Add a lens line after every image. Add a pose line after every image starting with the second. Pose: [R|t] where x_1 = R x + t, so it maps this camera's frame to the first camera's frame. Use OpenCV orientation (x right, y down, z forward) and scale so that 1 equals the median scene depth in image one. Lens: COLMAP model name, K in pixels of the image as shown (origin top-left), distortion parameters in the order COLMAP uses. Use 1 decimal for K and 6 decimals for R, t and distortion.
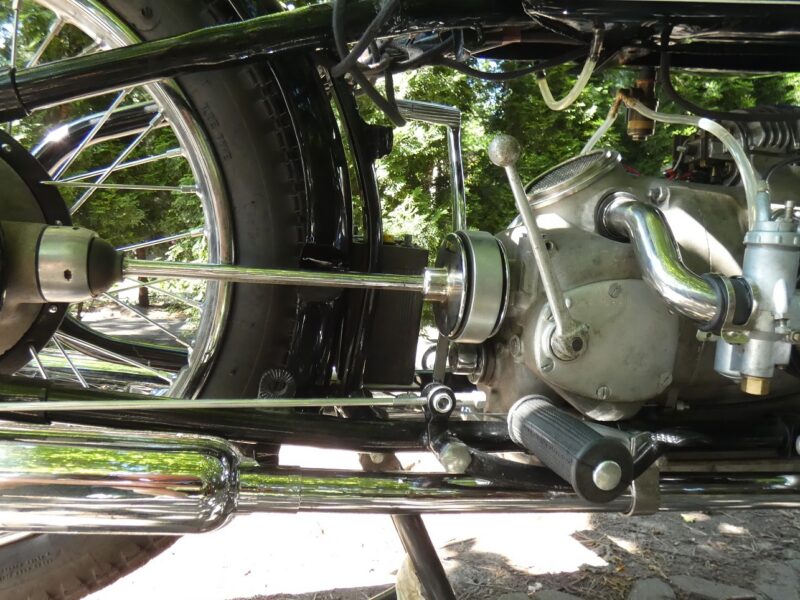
lens RADIAL K [[632.1, 0, 400.0], [0, 632.1, 300.0], [0, 0, 1]] dist [-0.004398, -0.006875]
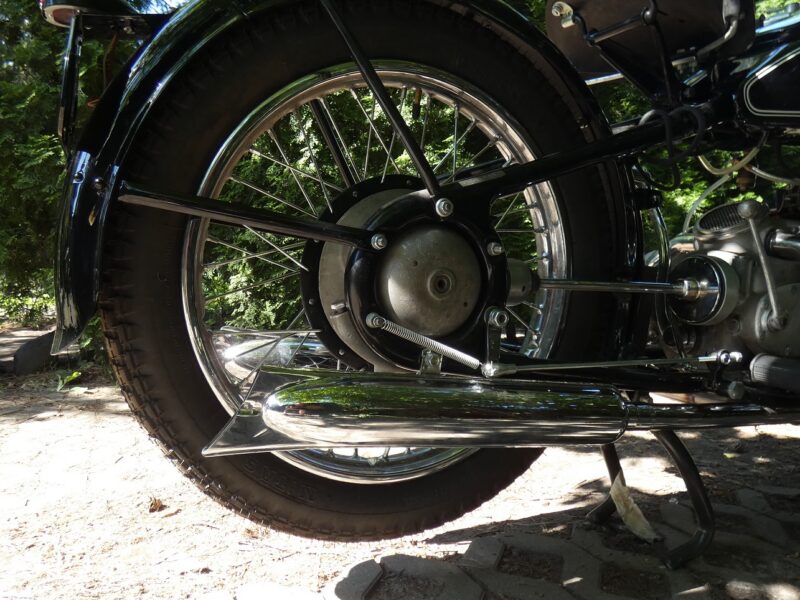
lens RADIAL K [[632.1, 0, 400.0], [0, 632.1, 300.0], [0, 0, 1]] dist [-0.004398, -0.006875]
pose [[0.984711, -0.034730, 0.170698, -0.946251], [0.036523, 0.999306, -0.007378, -0.012737], [-0.170324, 0.013500, 0.985296, -0.459995]]
